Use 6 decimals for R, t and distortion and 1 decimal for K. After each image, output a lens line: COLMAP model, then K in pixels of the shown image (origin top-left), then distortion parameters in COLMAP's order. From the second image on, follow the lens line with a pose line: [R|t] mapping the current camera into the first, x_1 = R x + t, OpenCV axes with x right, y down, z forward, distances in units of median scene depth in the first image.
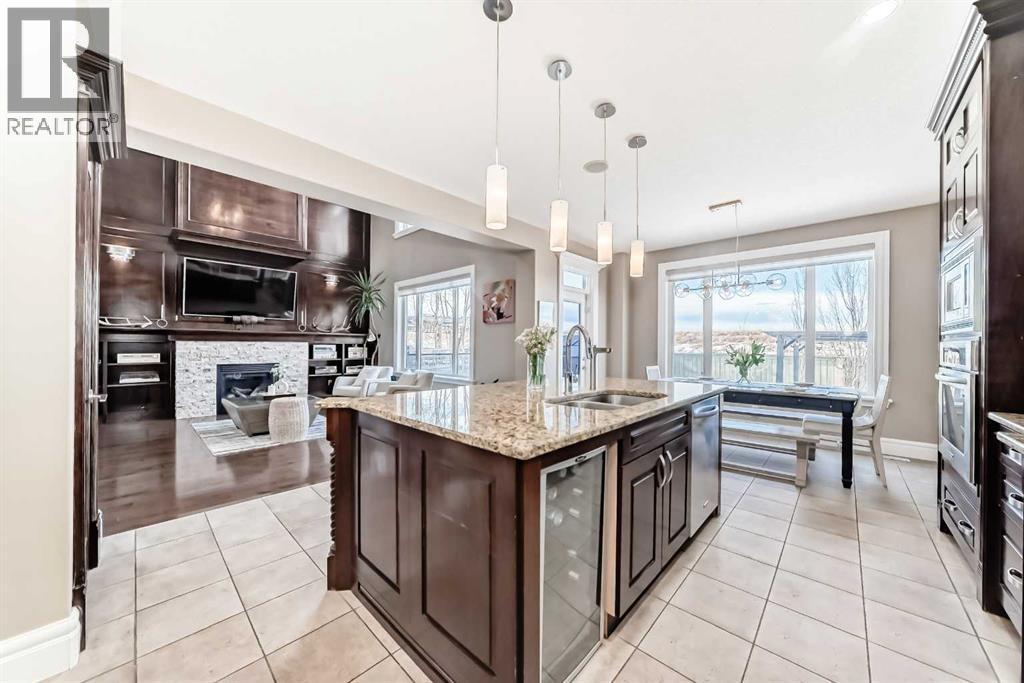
lens RADIAL K [[362.7, 0, 512.8], [0, 362.7, 346.3], [0, 0, 1]] dist [-0.015617, 0.002111]
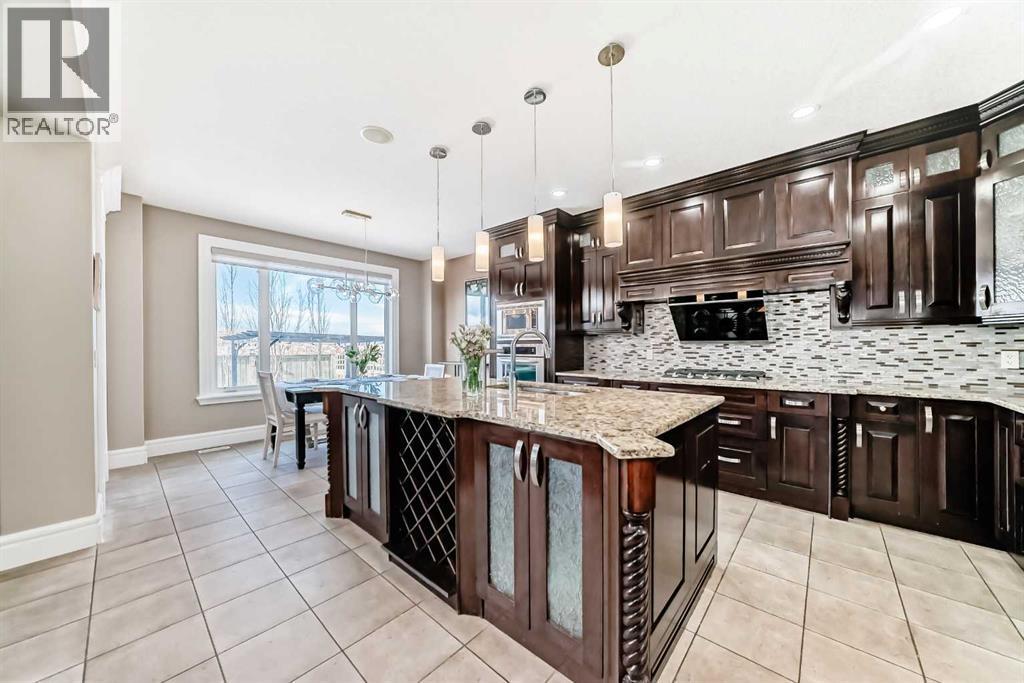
lens RADIAL K [[362.7, 0, 512.0], [0, 362.7, 350.2], [0, 0, 1]] dist [-0.015617, 0.002111]
pose [[-0.019994, -0.012797, 0.999718, -0.334763], [-0.003949, 0.999911, 0.012720, -0.002483], [-0.999792, -0.003694, -0.020042, 0.372885]]
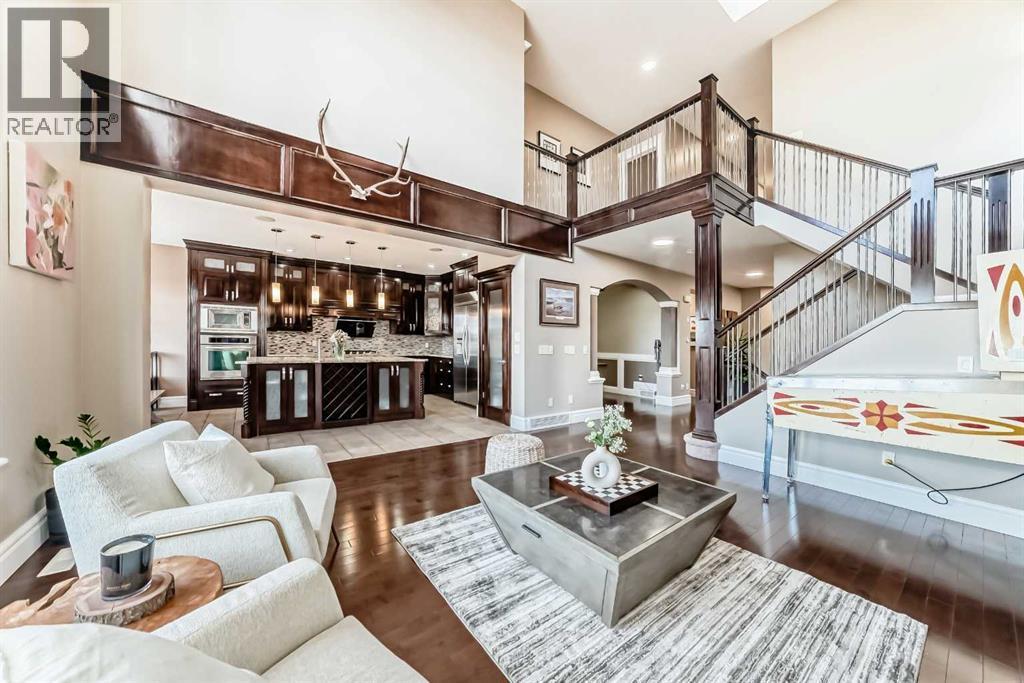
lens RADIAL K [[362.7, 0, 508.4], [0, 362.7, 349.9], [0, 0, 1]] dist [-0.015617, 0.002111]
pose [[-0.983331, -0.026359, 0.179901, -0.544299], [-0.024320, 0.999613, 0.013528, 0.002277], [-0.180188, 0.008927, -0.983592, 1.206621]]
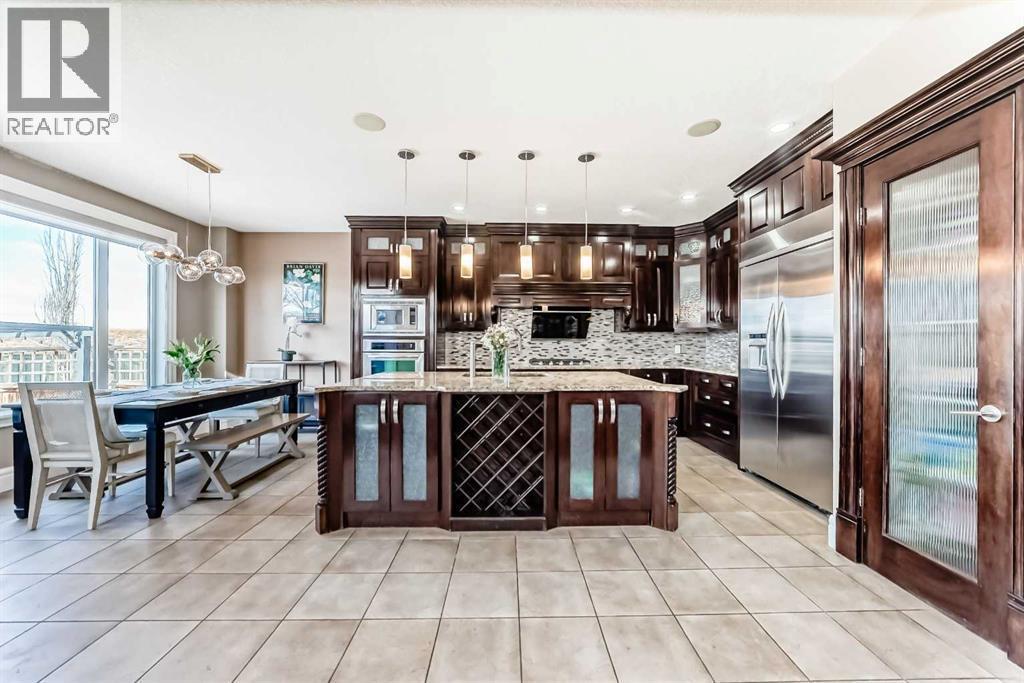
lens RADIAL K [[393.6, 0, 511.4], [0, 393.6, 346.9], [0, 0, 1]] dist [-0.009800, 0.000112]
pose [[-0.697195, -0.011906, 0.716783, -0.337807], [-0.008003, 0.999929, 0.008824, 0.000424], [-0.716837, 0.000415, -0.697240, 0.738981]]
